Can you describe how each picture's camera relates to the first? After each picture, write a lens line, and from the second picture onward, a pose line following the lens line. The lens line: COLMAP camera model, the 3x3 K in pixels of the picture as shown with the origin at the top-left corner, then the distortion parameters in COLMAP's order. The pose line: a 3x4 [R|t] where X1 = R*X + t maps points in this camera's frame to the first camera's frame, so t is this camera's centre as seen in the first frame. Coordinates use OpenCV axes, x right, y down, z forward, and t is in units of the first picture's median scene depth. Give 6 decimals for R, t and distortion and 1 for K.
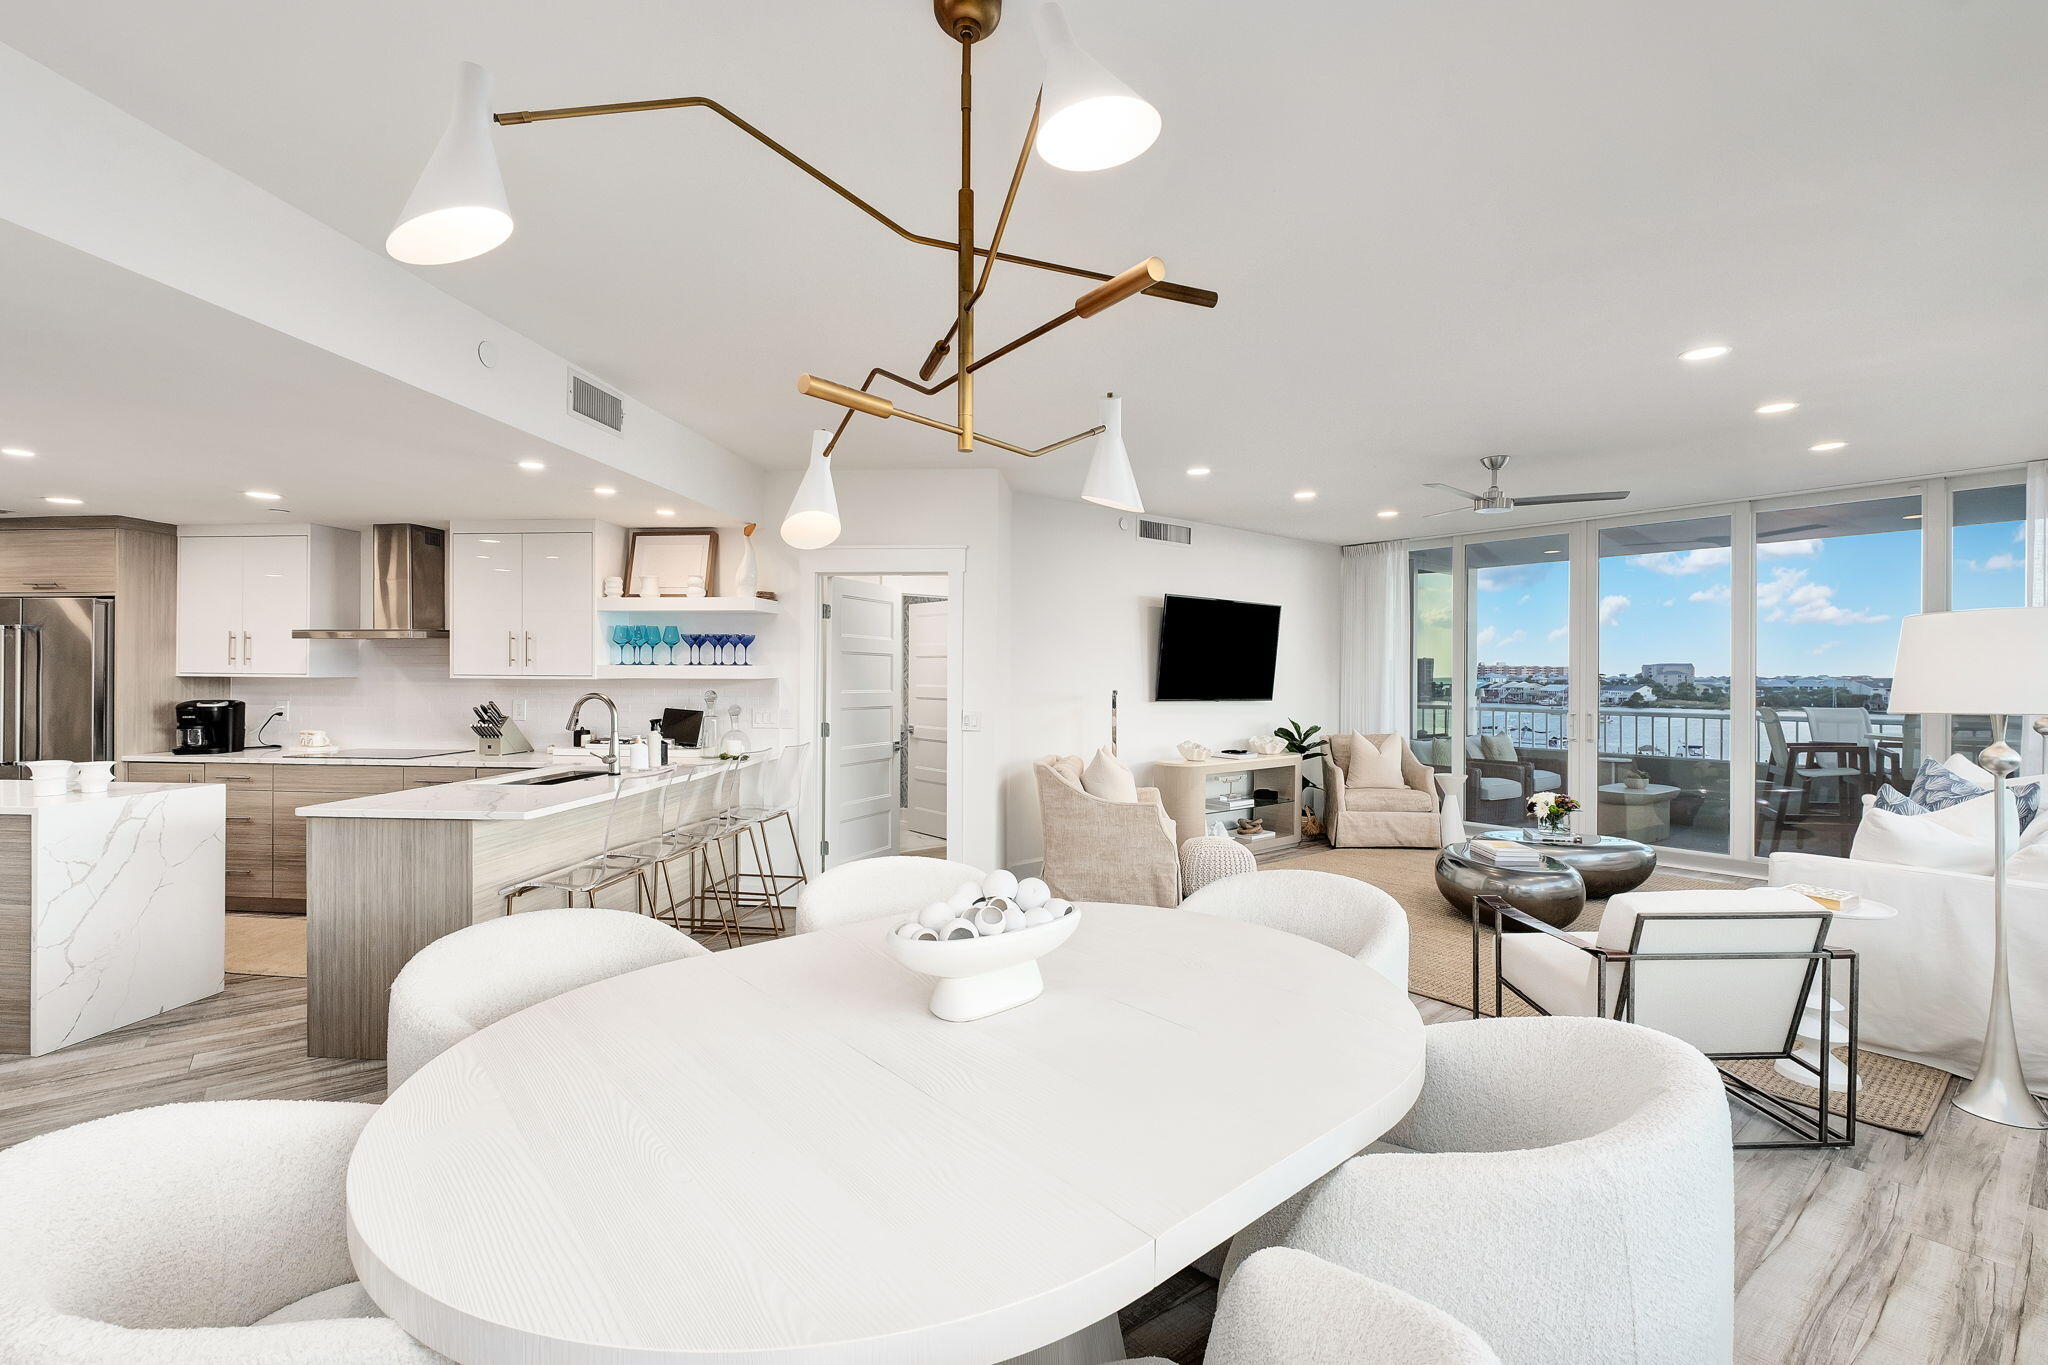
lens RADIAL K [[890.7, 0, 1016.4], [0, 890.7, 673.6], [0, 0, 1]] dist [0.004093, -0.004437]
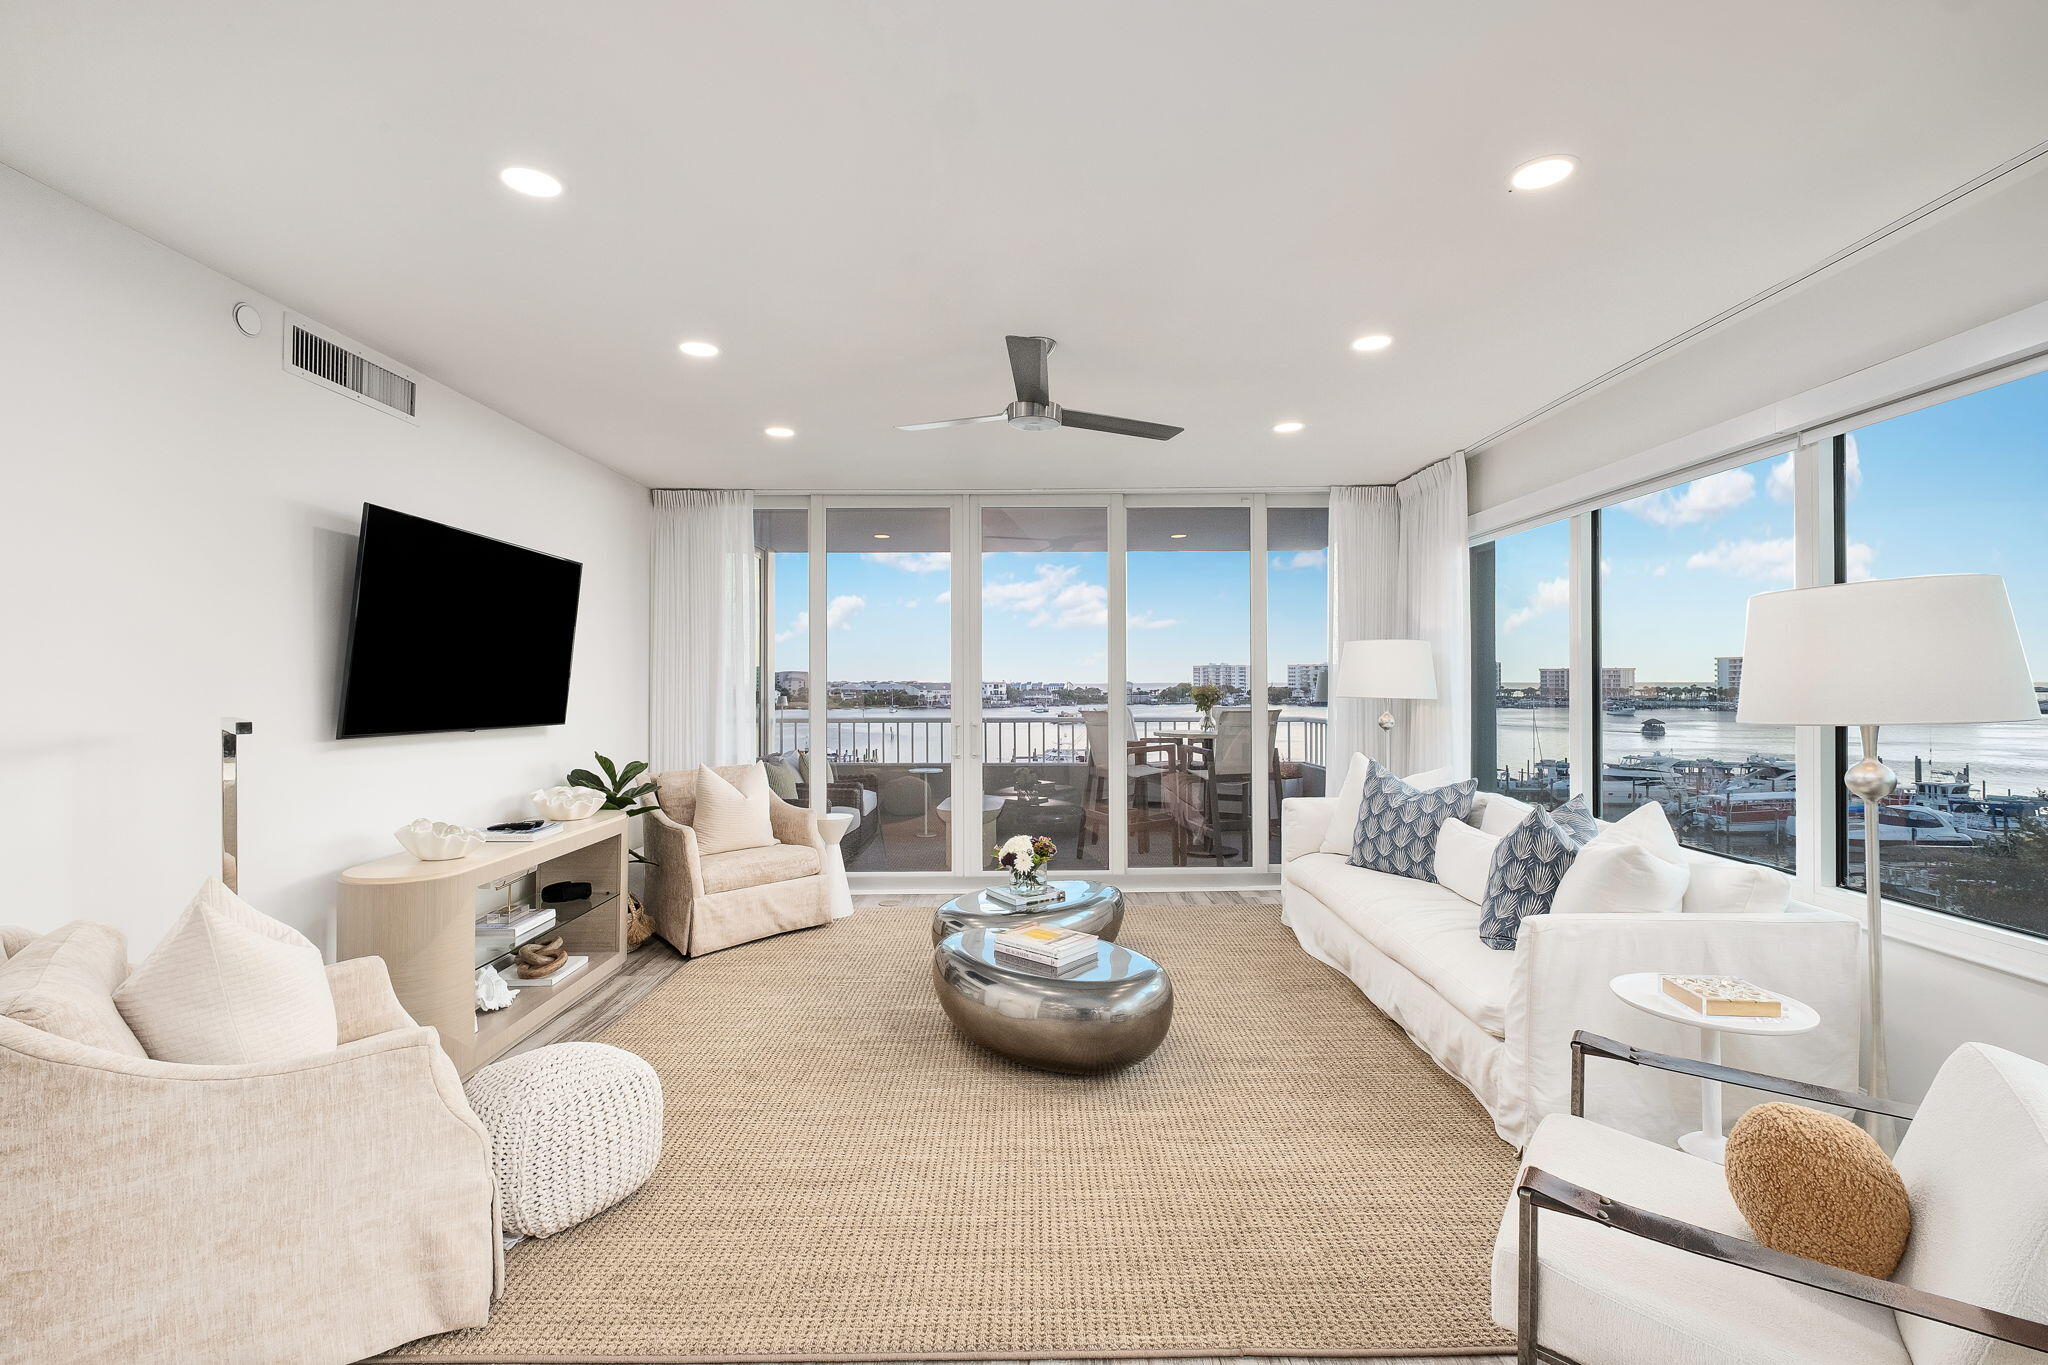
lens RADIAL K [[890.7, 0, 1042.4], [0, 890.7, 673.7], [0, 0, 1]] dist [0.004093, -0.004437]
pose [[0.603944, 0.001705, 0.797025, 0.011151], [0.004730, 0.999972, -0.005724, 0.002247], [-0.797013, 0.007227, 0.603919, 0.402658]]
